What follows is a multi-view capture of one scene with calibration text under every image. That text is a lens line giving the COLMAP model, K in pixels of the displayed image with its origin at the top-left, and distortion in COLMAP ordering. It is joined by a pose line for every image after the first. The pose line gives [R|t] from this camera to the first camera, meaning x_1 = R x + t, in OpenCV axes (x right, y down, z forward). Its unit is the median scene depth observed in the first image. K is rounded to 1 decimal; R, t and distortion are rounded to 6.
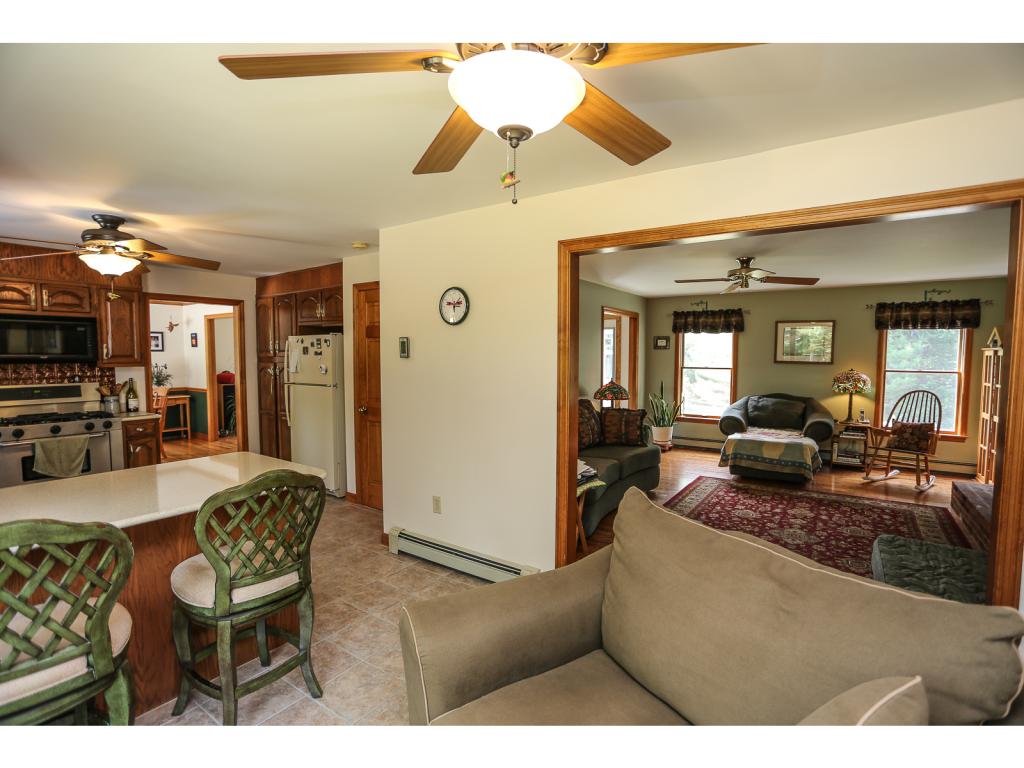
lens RADIAL K [[495.5, 0, 512.0], [0, 495.5, 384.0], [0, 0, 1]] dist [-0.069290, 0.031566]
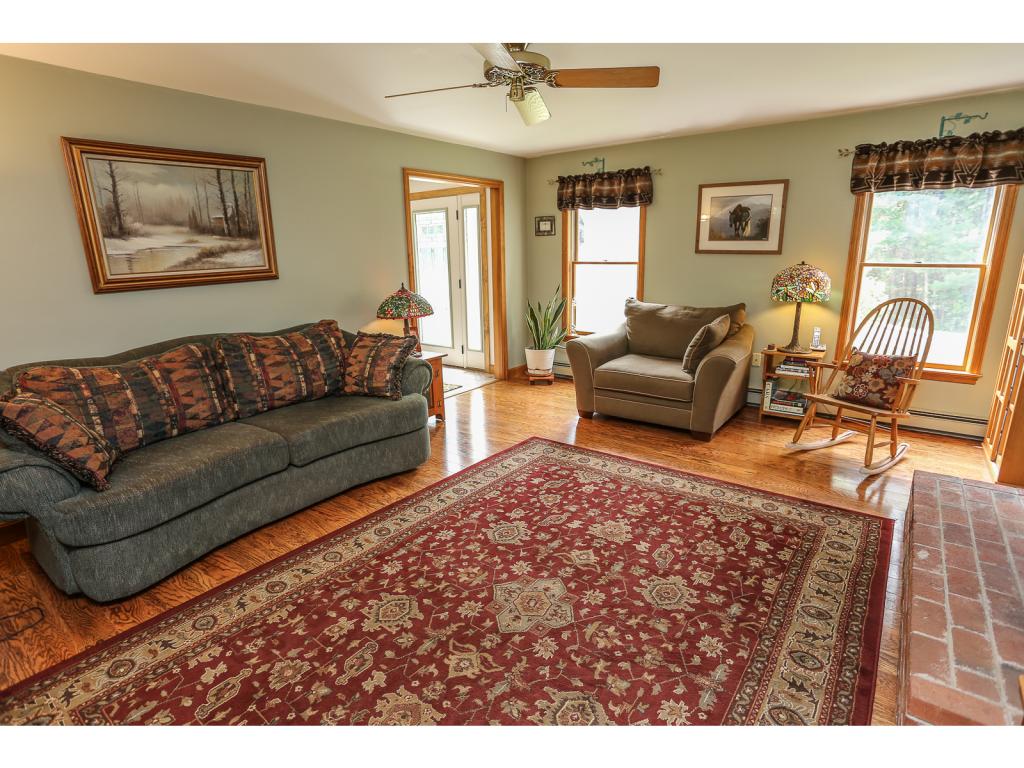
lens RADIAL K [[530.7, 0, 512.0], [0, 530.7, 384.0], [0, 0, 1]] dist [-0.069362, 0.031777]
pose [[0.998726, -0.008470, -0.049743, 0.393373], [0.017622, 0.982288, 0.186545, -0.009052], [0.047282, -0.187184, 0.981186, 0.335179]]
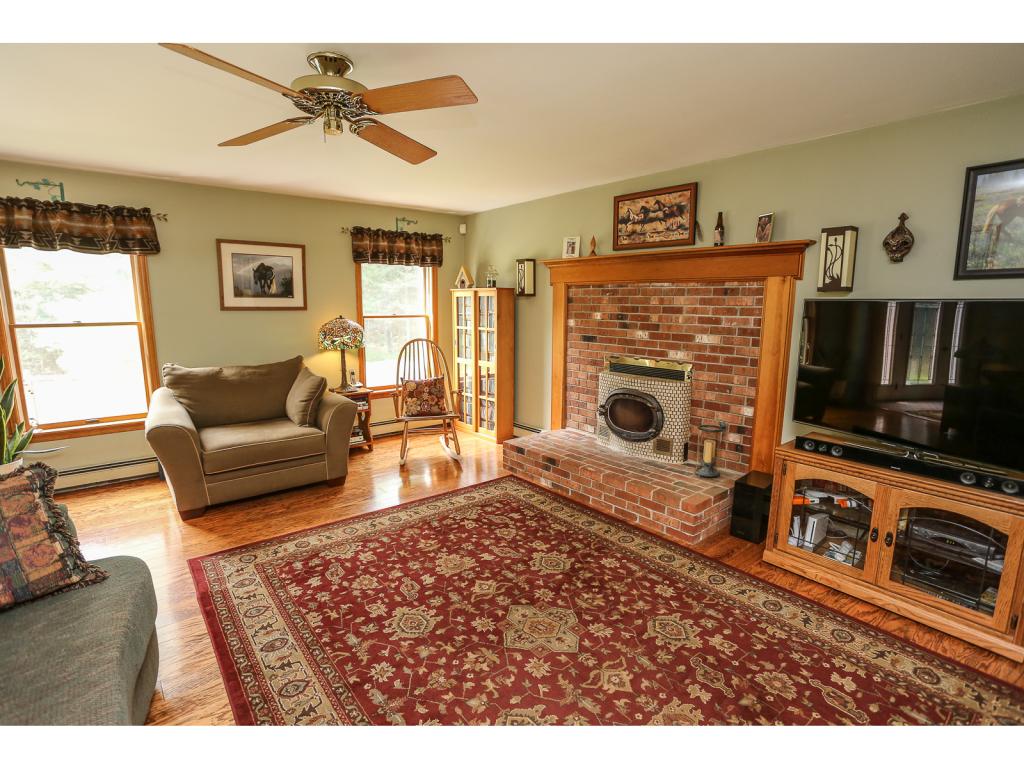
lens RADIAL K [[504.3, 0, 512.0], [0, 504.3, 384.0], [0, 0, 1]] dist [-0.074241, 0.033011]
pose [[0.275128, -0.154561, 0.948902, 0.058422], [0.056212, 0.987890, 0.144613, -0.025487], [-0.959763, 0.013552, 0.280485, 0.579905]]
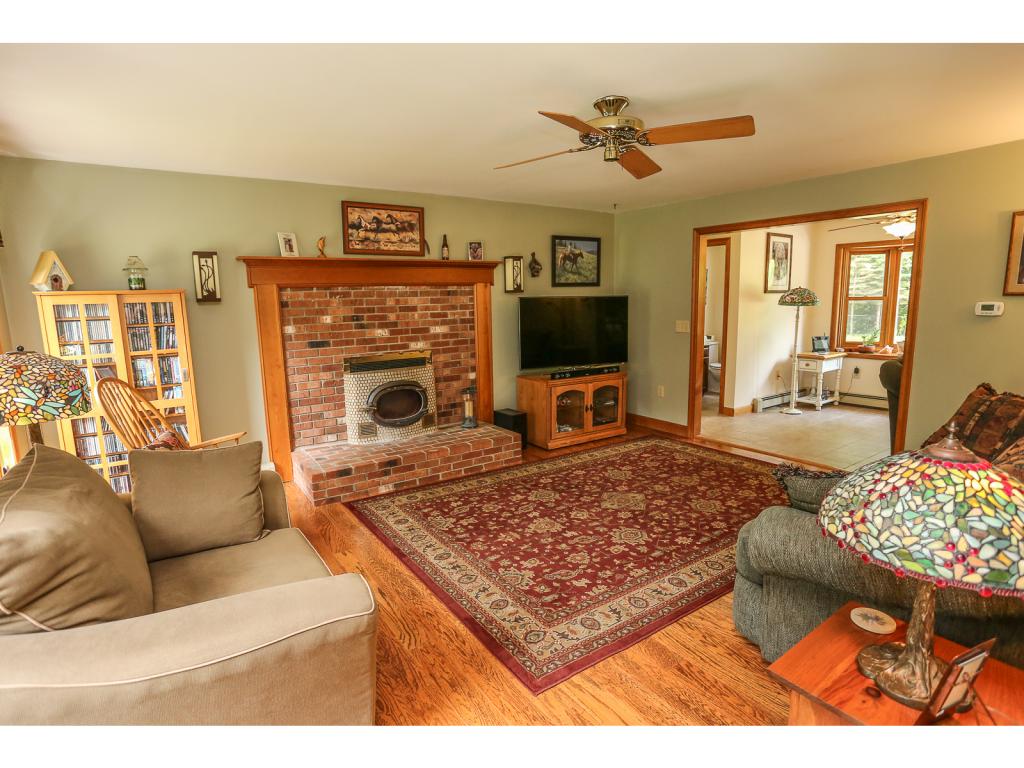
lens RADIAL K [[536.4, 0, 512.0], [0, 536.4, 384.0], [0, 0, 1]] dist [-0.078725, 0.033982]
pose [[-0.934749, -0.040950, 0.352940, 0.292380], [0.038920, 0.975558, 0.216268, -0.072970], [-0.353170, 0.215892, -0.910309, 1.268411]]
